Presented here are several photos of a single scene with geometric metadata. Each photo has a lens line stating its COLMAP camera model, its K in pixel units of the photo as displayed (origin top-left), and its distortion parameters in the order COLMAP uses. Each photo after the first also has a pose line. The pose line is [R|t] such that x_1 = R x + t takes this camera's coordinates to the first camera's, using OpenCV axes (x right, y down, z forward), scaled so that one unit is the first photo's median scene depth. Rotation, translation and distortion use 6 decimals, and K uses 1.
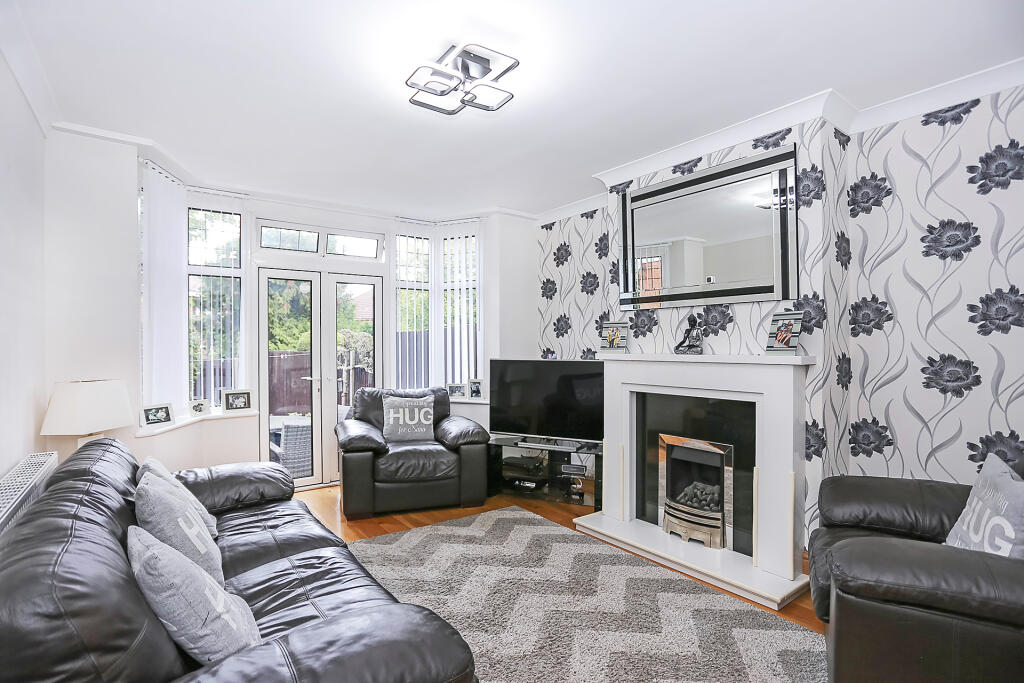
lens RADIAL K [[508.5, 0, 512.6], [0, 508.5, 347.5], [0, 0, 1]] dist [-0.049314, 0.000253]
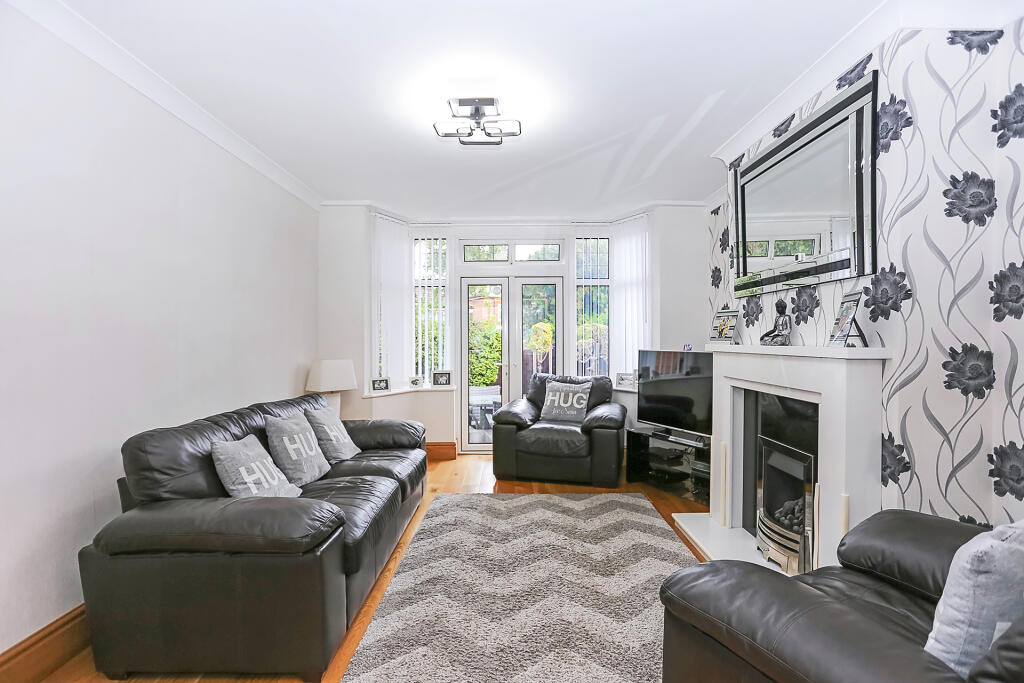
lens RADIAL K [[498.9, 0, 511.9], [0, 498.9, 339.4], [0, 0, 1]] dist [-0.001112, 0.000168]
pose [[0.807400, -0.000013, -0.590004, 0.452699], [-0.001911, 0.999995, -0.002637, 0.005610], [0.590001, 0.003257, 0.807396, 0.038301]]
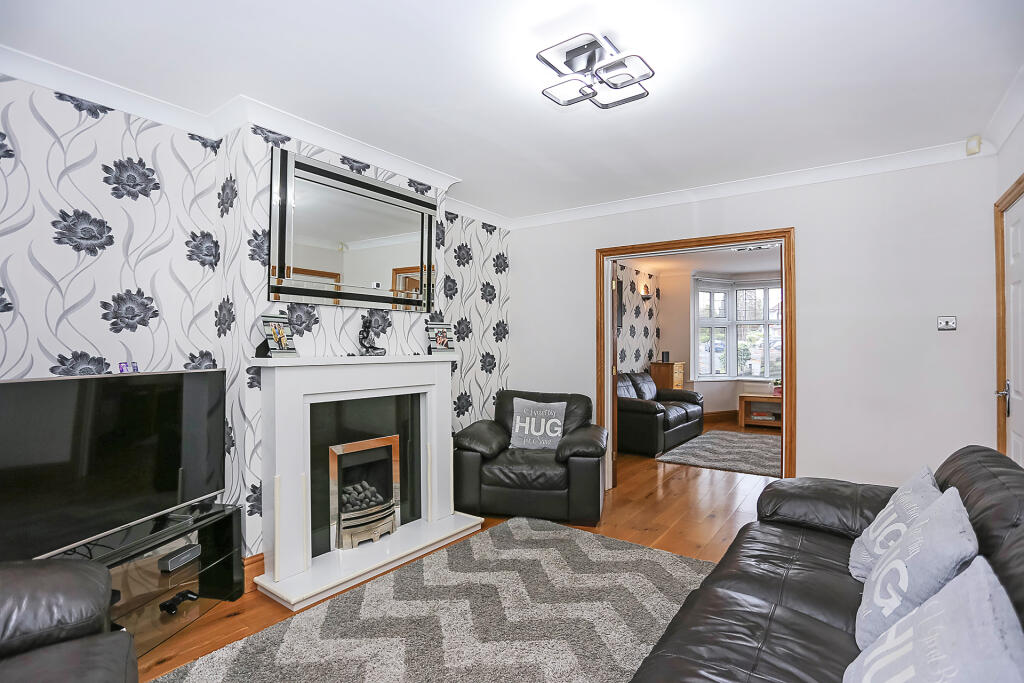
lens RADIAL K [[516.4, 0, 512.3], [0, 516.4, 337.5], [0, 0, 1]] dist [0.046547, 0.000131]
pose [[-0.290154, 0.007941, 0.956947, -0.681501], [-0.004989, 0.999939, -0.009810, -0.014290], [-0.956967, -0.007620, -0.290097, 0.957187]]
